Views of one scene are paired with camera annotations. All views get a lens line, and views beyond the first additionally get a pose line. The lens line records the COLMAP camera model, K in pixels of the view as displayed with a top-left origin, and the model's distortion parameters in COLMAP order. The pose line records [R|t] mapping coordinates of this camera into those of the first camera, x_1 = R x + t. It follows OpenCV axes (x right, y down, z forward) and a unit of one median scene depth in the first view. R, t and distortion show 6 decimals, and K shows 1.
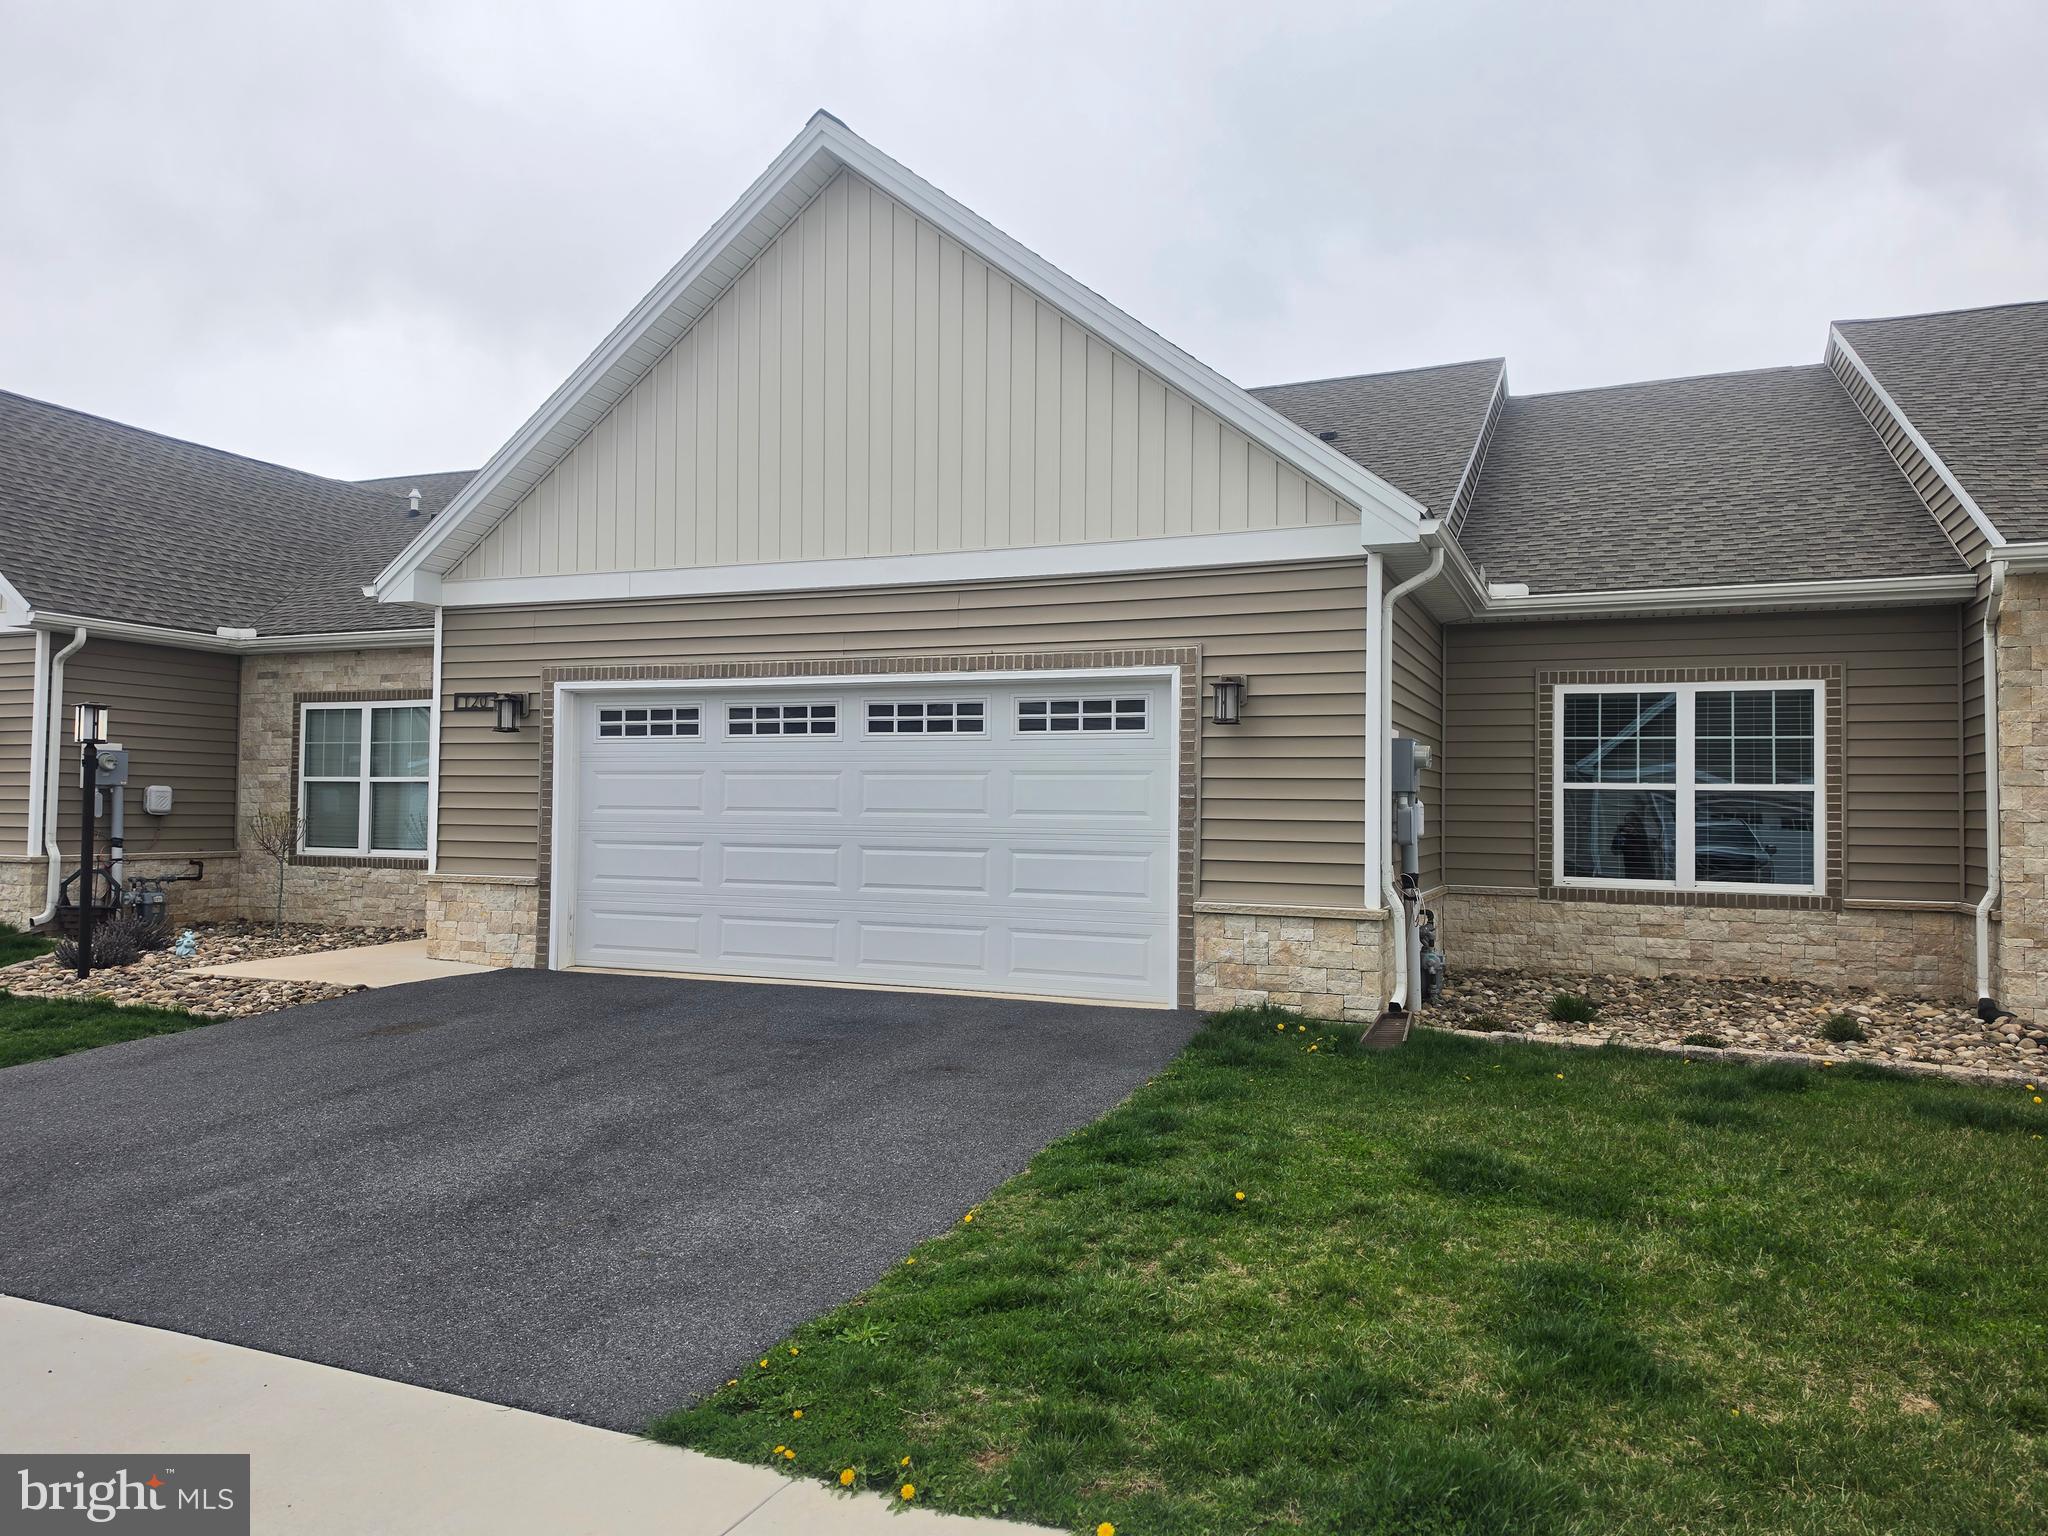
lens RADIAL K [[1407.5, 0, 1024.0], [0, 1407.5, 768.0], [0, 0, 1]] dist [0.157823, -0.256232]
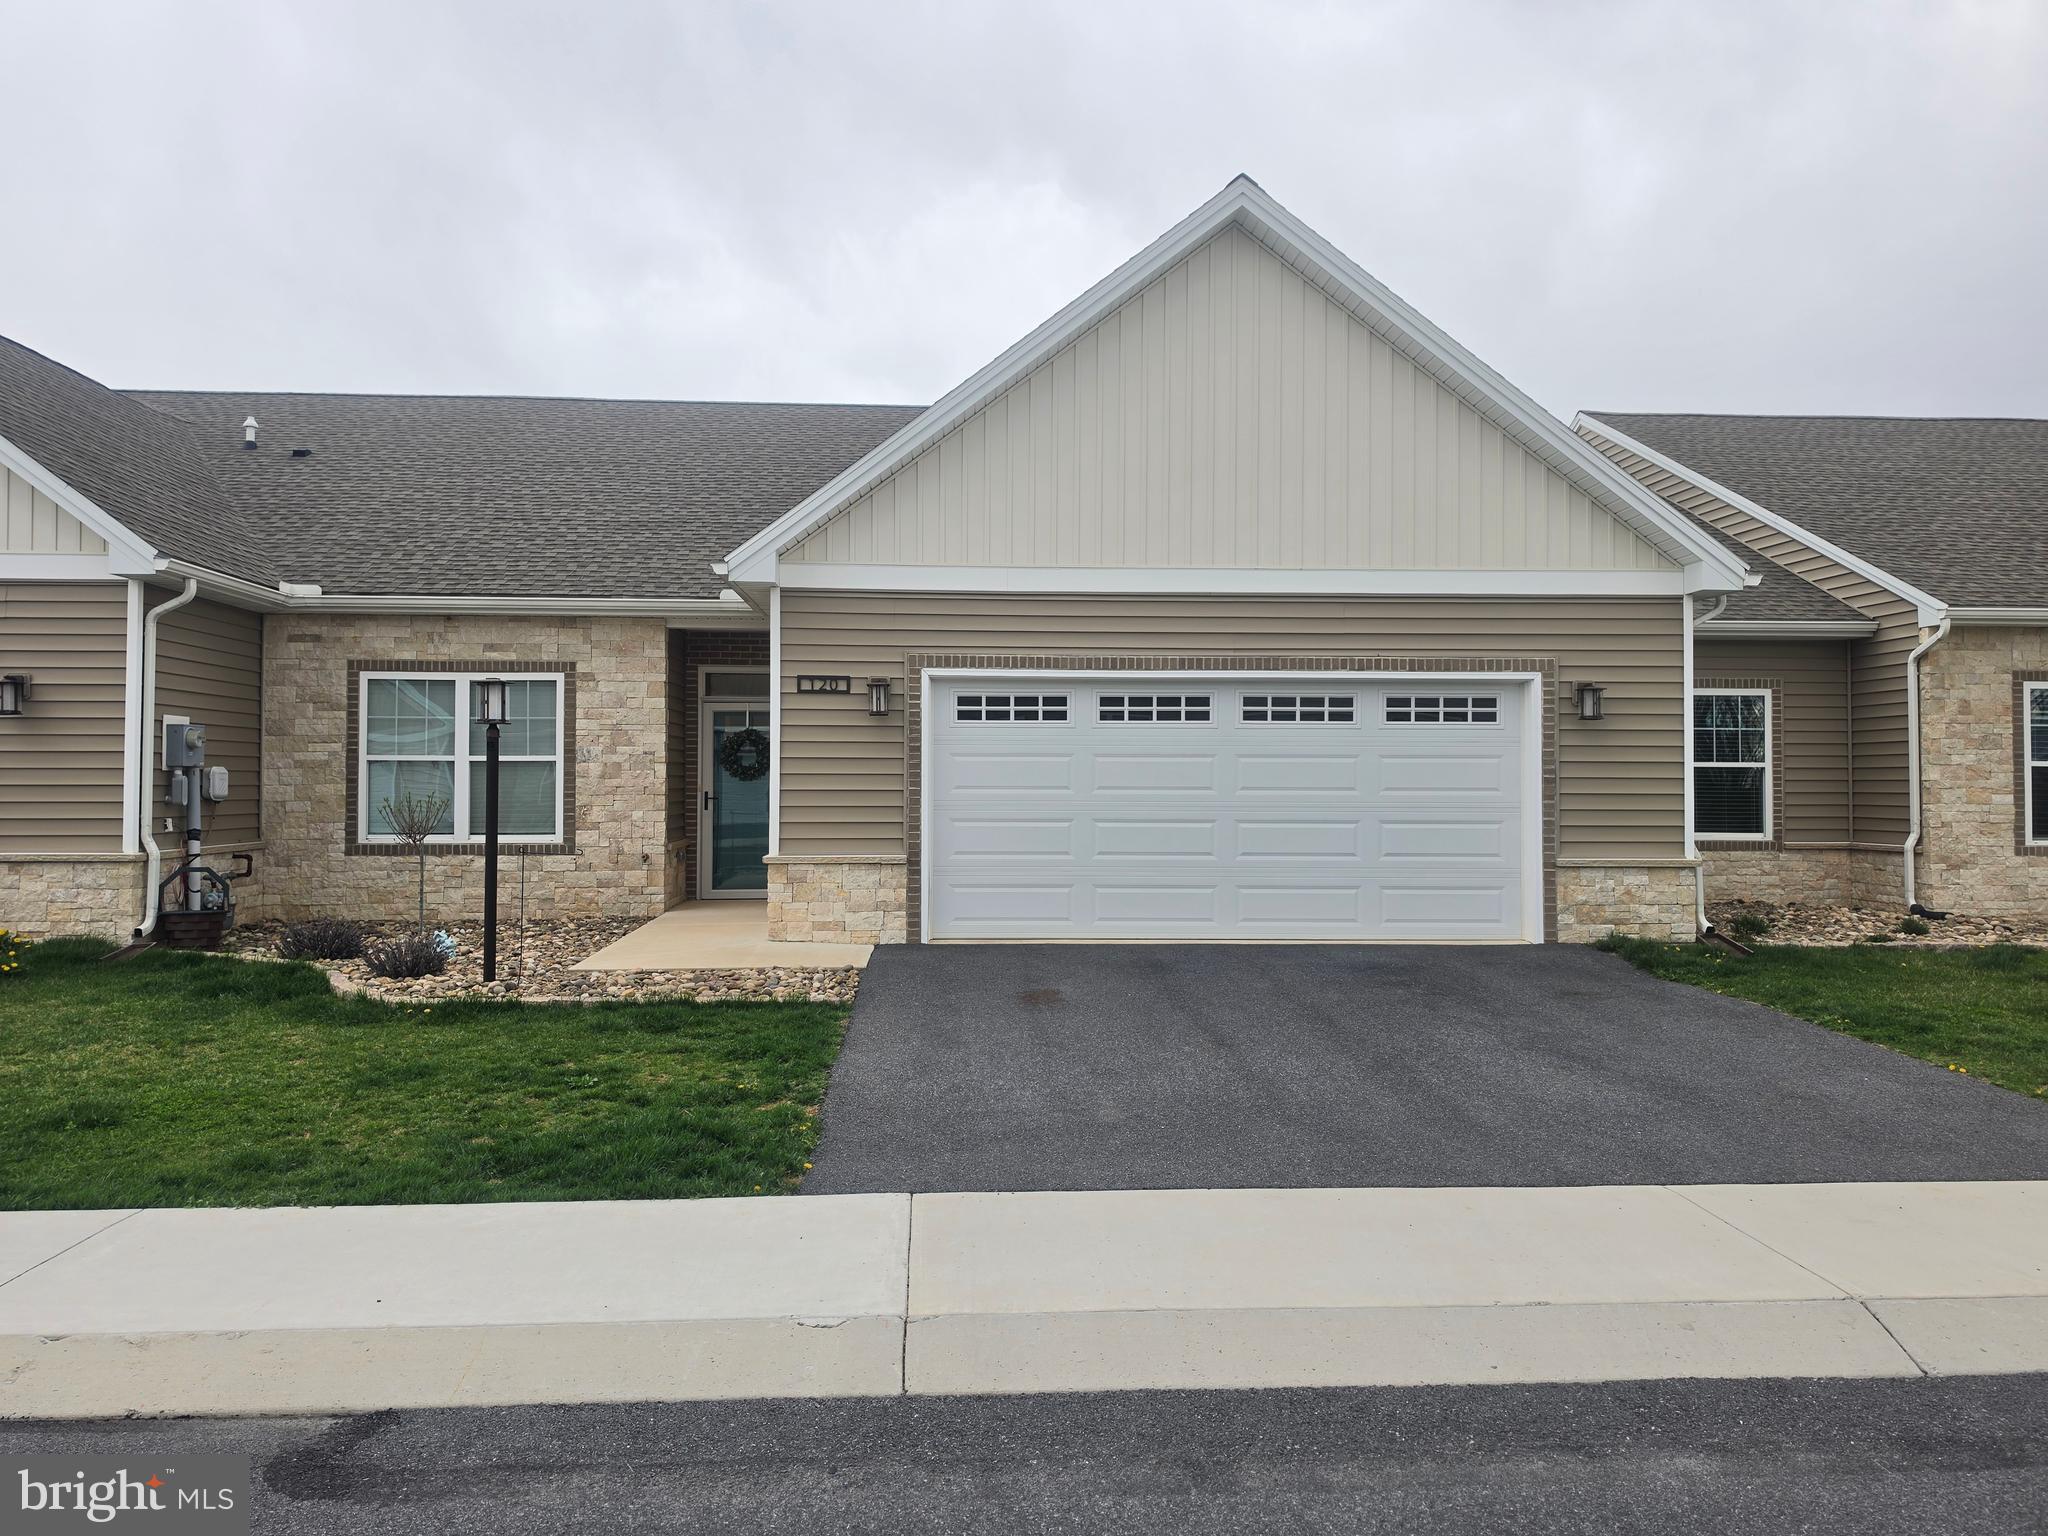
lens RADIAL K [[1414.5, 0, 1024.0], [0, 1414.5, 768.0], [0, 0, 1]] dist [0.156003, -0.301507]
pose [[0.899702, -0.004913, 0.436477, -0.729770], [-0.005332, 0.999738, 0.022243, -0.010991], [-0.436472, -0.022339, 0.899440, 0.037994]]
